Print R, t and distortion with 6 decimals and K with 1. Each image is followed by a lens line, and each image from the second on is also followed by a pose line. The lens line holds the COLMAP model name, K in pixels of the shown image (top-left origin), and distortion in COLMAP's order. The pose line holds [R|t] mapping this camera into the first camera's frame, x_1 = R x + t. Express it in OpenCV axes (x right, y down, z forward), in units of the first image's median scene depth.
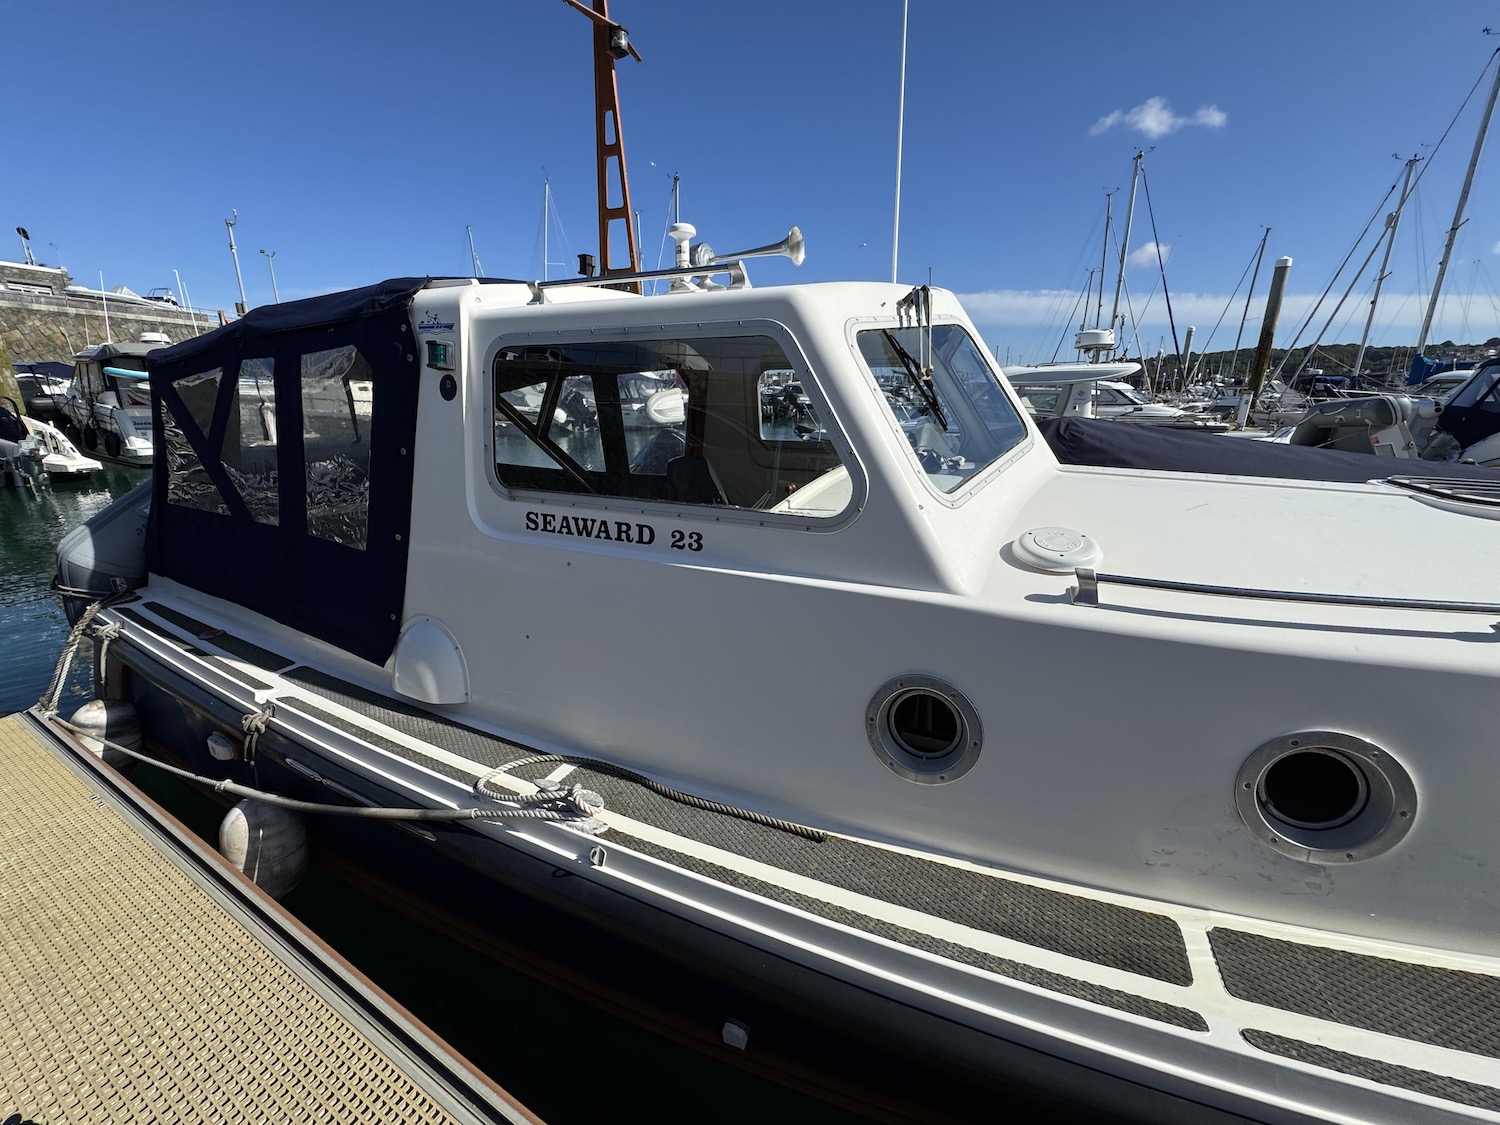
lens RADIAL K [[600.4, 0, 757.8], [0, 600.4, 560.1], [0, 0, 1]] dist [-0.000715, -0.001440]
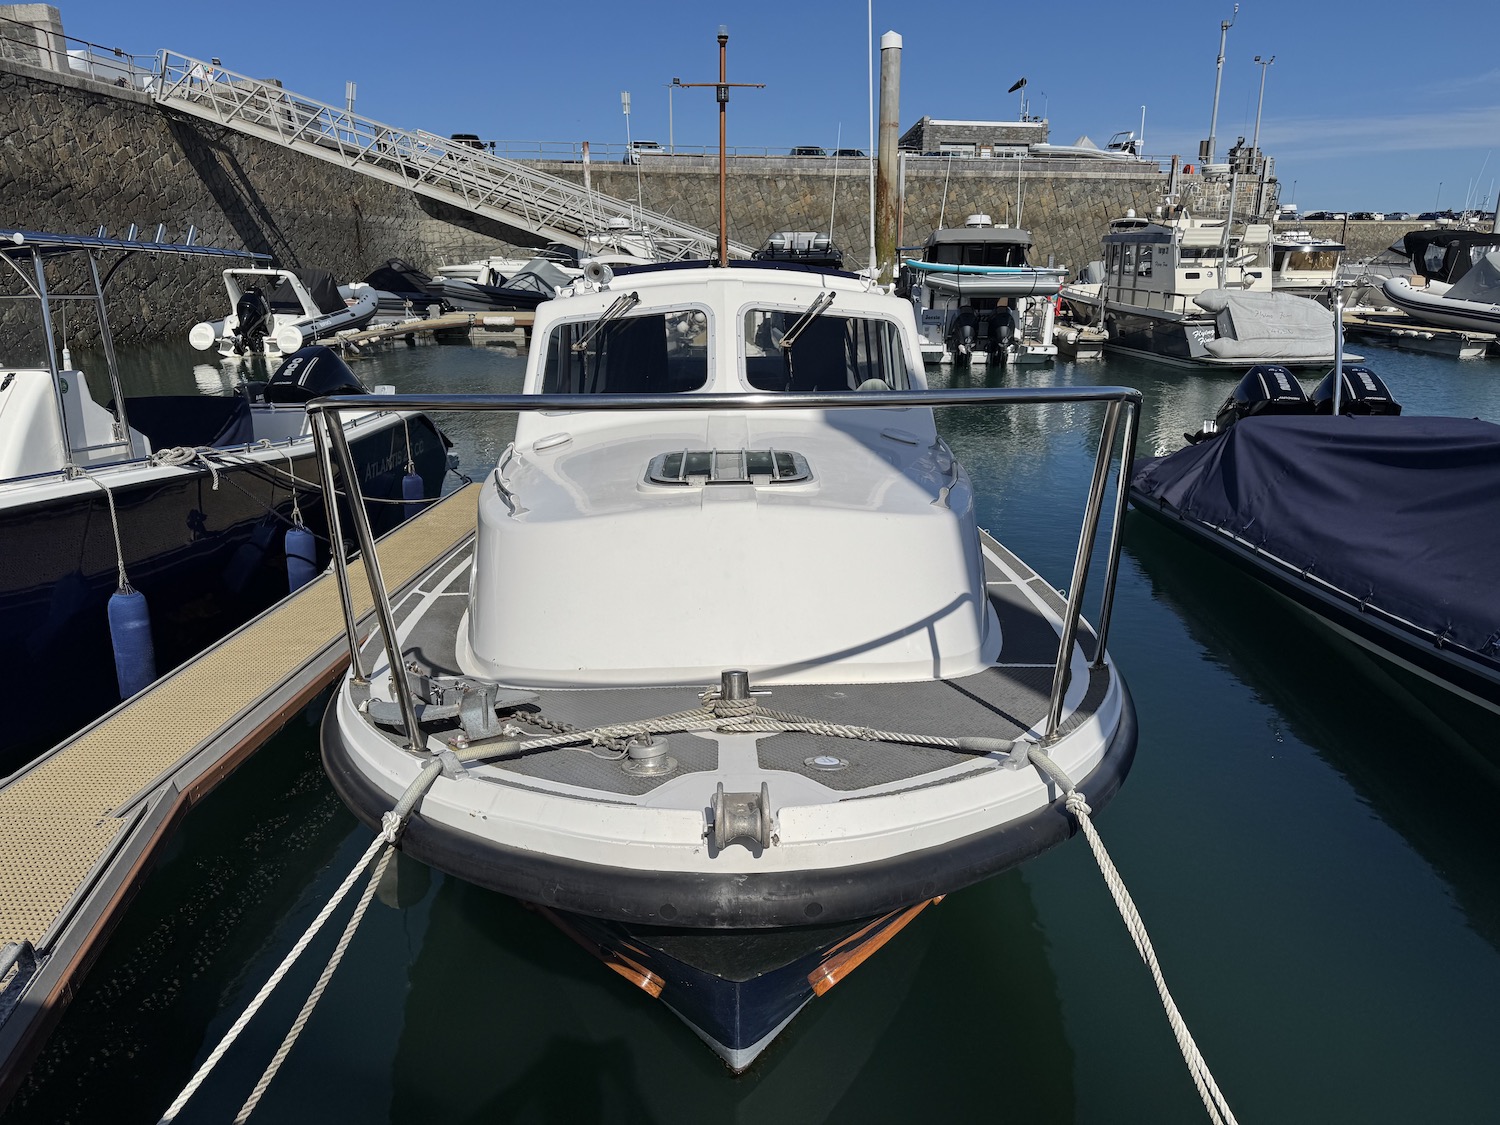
lens RADIAL K [[1072.7, 0, 760.6], [0, 1072.7, 574.5], [0, 0, 1]] dist [0.024378, -0.032714]
pose [[0.456652, 0.238225, -0.857157, 0.966135], [-0.228586, 0.962553, 0.145738, -0.064752], [0.859777, 0.129382, 0.494007, -0.021175]]
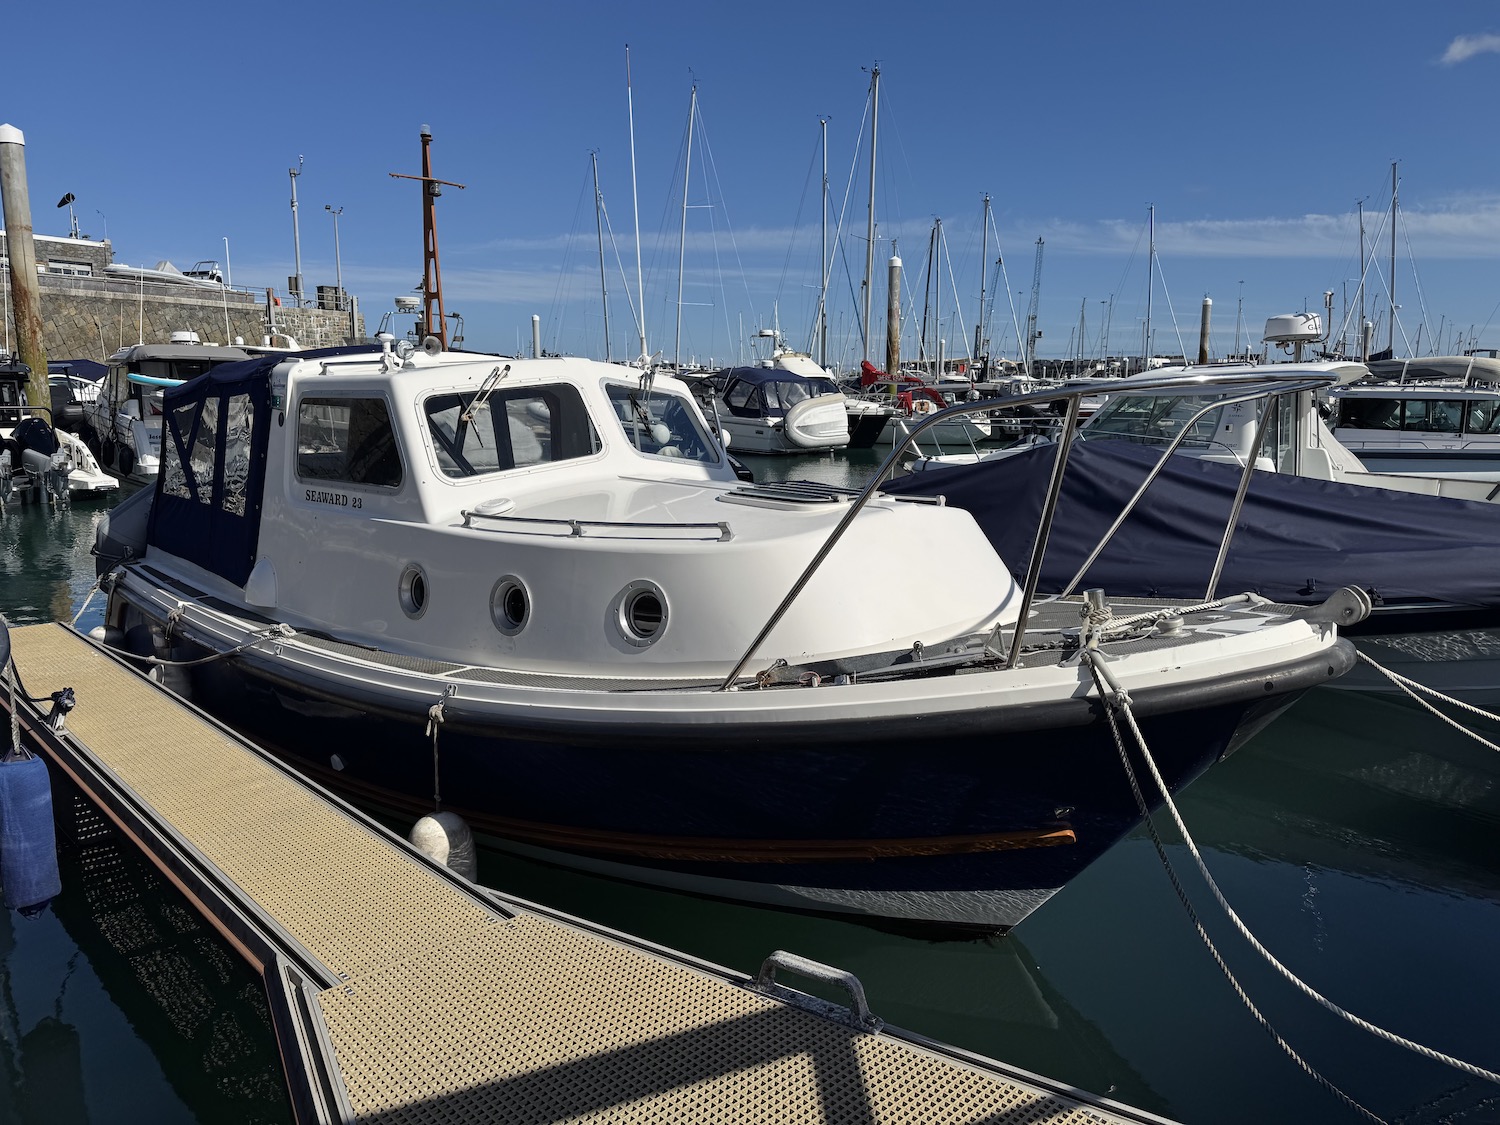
lens RADIAL K [[1072.7, 0, 733.0], [0, 1072.7, 583.0], [0, 0, 1]] dist [0.024378, -0.032714]
pose [[0.953473, 0.049953, -0.297311, 0.543404], [-0.078936, 0.993138, -0.086285, 0.111801], [0.290961, 0.105739, 0.950874, -0.500118]]
